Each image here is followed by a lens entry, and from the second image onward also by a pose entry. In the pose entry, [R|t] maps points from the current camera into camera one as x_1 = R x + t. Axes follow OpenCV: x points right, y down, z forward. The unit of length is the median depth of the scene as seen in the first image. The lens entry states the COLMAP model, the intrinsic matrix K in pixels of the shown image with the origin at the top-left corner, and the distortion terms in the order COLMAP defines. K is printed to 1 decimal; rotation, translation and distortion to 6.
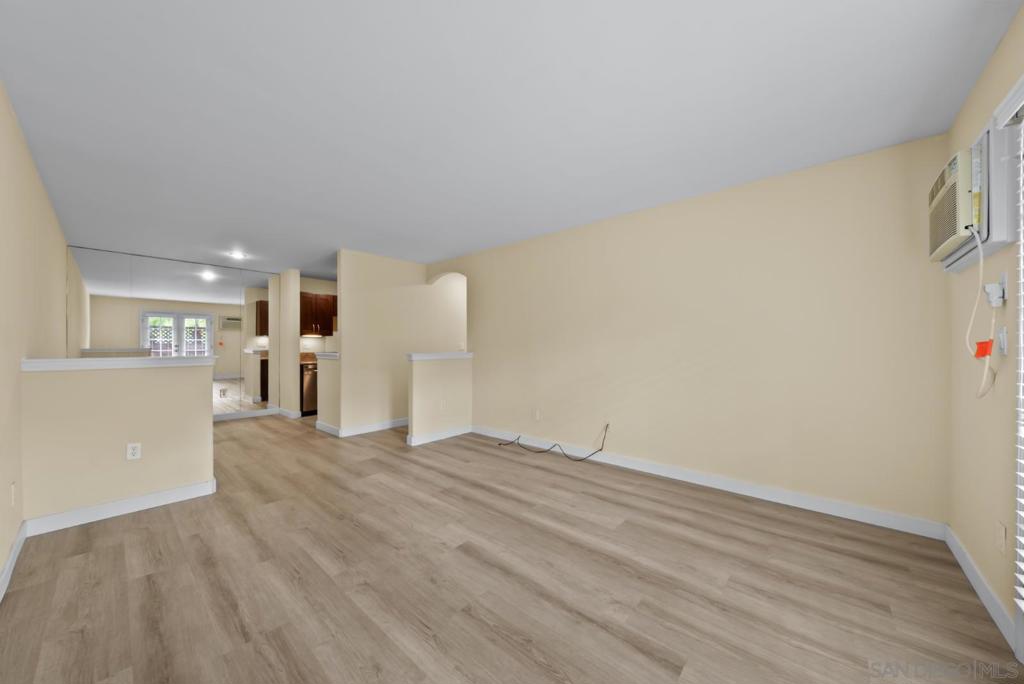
lens RADIAL K [[355.0, 0, 511.9], [0, 355.0, 347.9], [0, 0, 1]] dist [-0.001546, -0.000054]
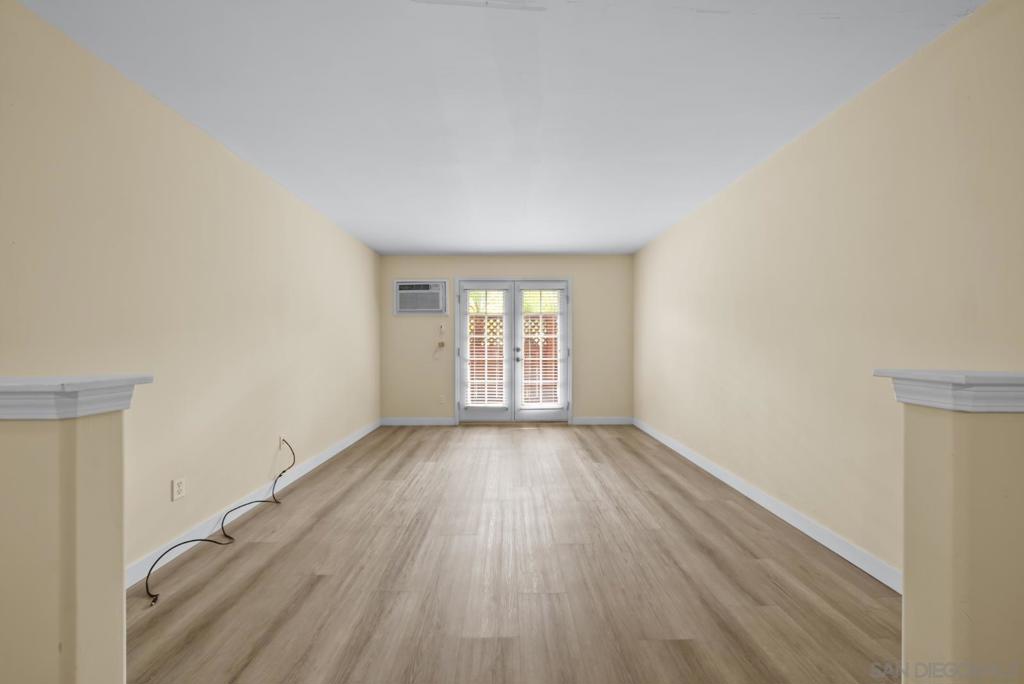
lens RADIAL K [[355.0, 0, 514.2], [0, 355.0, 342.5], [0, 0, 1]] dist [-0.001546, -0.000054]
pose [[-0.680003, 0.008785, 0.733156, -1.024893], [0.006228, 0.999961, -0.006206, 0.004751], [-0.733183, 0.000346, -0.680032, 1.753587]]
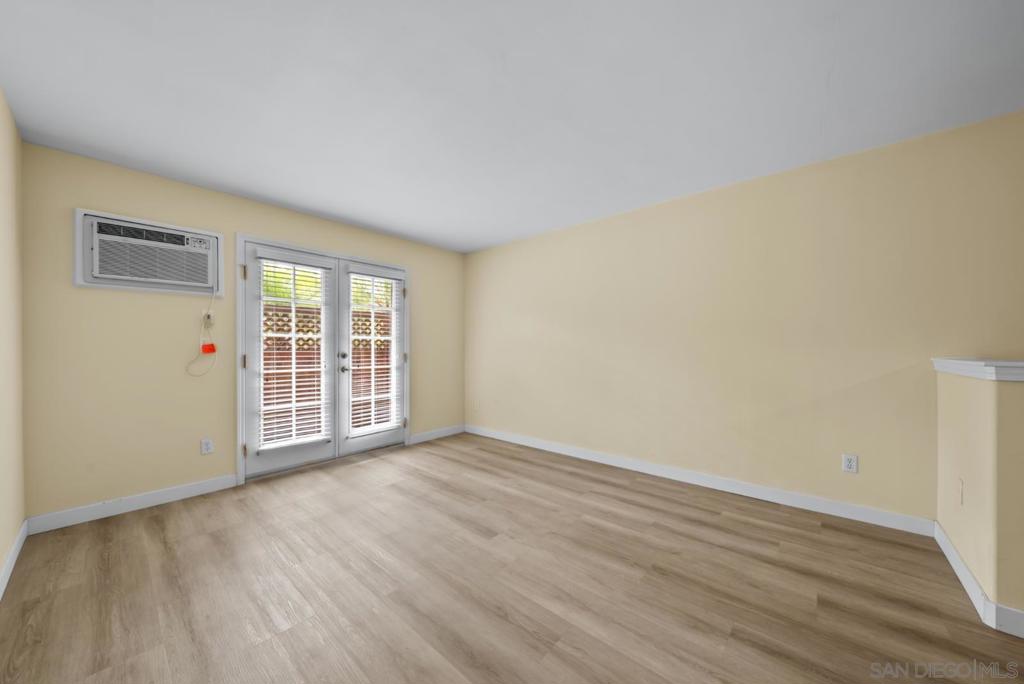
lens RADIAL K [[355.0, 0, 516.0], [0, 355.0, 349.4], [0, 0, 1]] dist [-0.001546, -0.000054]
pose [[-0.999731, 0.001518, -0.023148, -0.163698], [0.001290, 0.999950, 0.009875, -0.006419], [0.023162, 0.009842, -0.999683, 1.834749]]
